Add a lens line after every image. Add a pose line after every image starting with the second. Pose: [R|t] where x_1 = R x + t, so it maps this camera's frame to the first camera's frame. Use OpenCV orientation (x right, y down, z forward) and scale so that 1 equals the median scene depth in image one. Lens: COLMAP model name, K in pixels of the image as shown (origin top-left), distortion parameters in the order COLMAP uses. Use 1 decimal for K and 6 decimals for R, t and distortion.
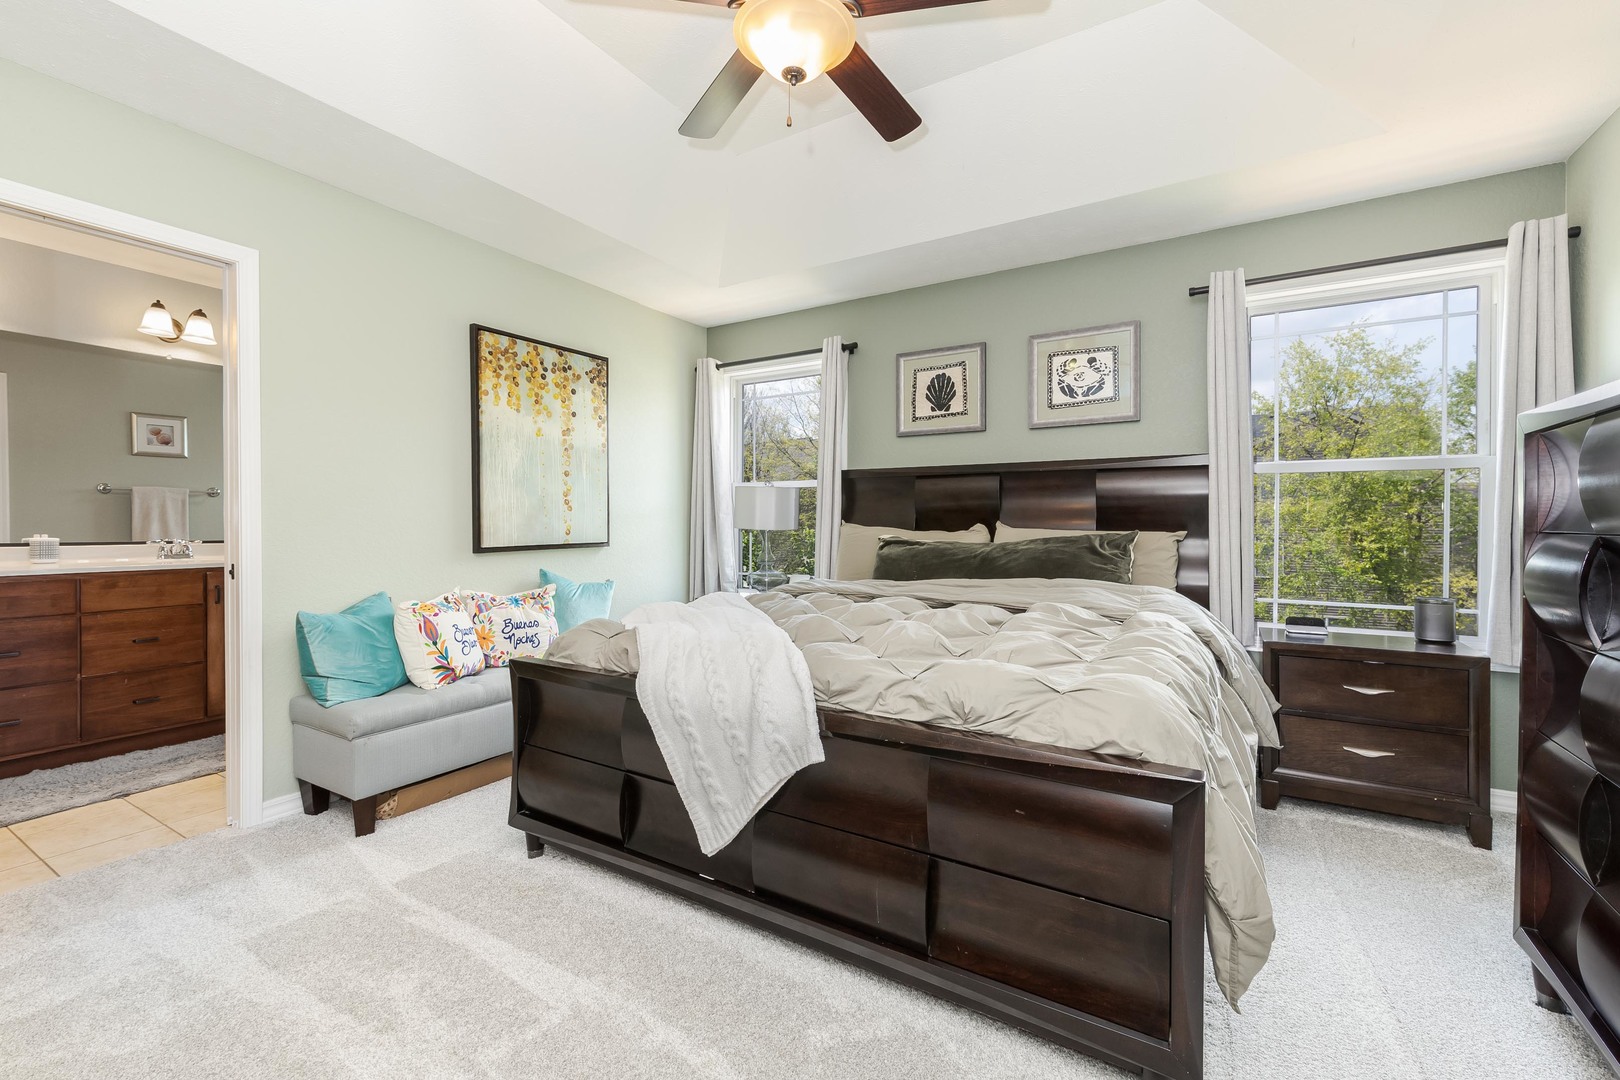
lens RADIAL K [[696.1, 0, 822.8], [0, 696.1, 533.5], [0, 0, 1]] dist [0.001746, -0.001134]
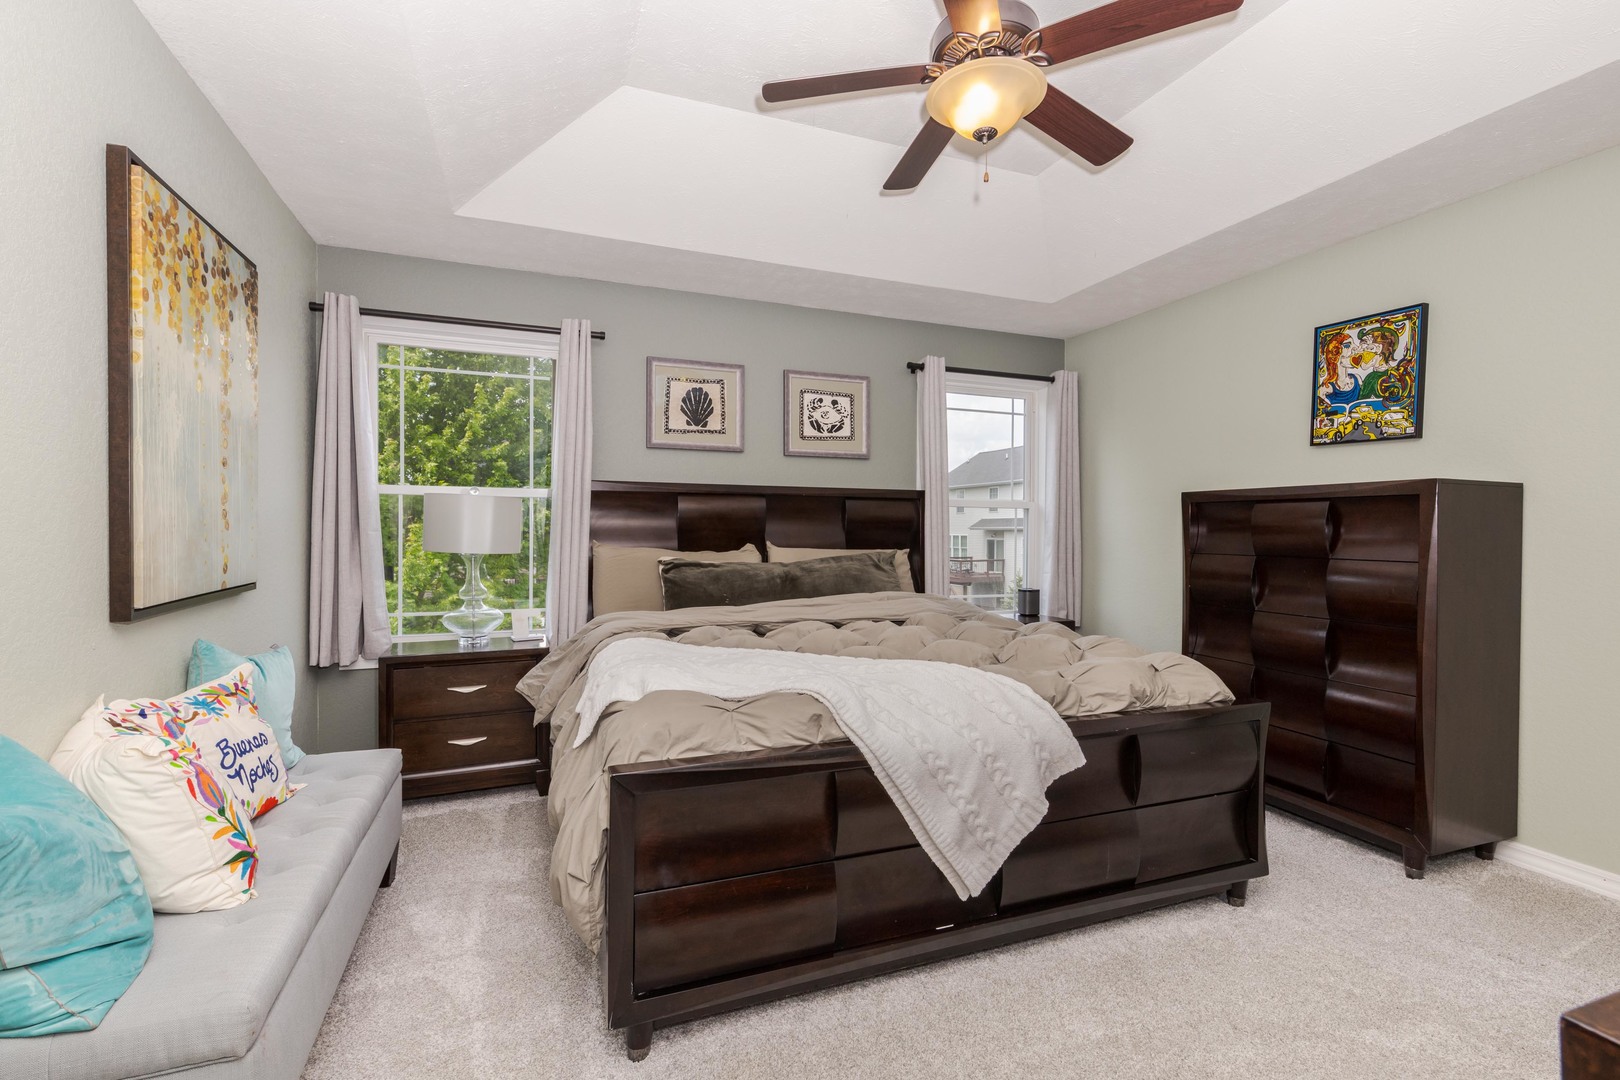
lens RADIAL K [[722.0, 0, 810.0], [0, 722.0, 540.0], [0, 0, 1]] dist [0.000009, -0.000080]
pose [[0.597846, -0.009945, 0.801549, -0.583508], [0.004799, 0.999950, 0.008827, -0.028813], [-0.801597, -0.001430, 0.597864, 0.300056]]
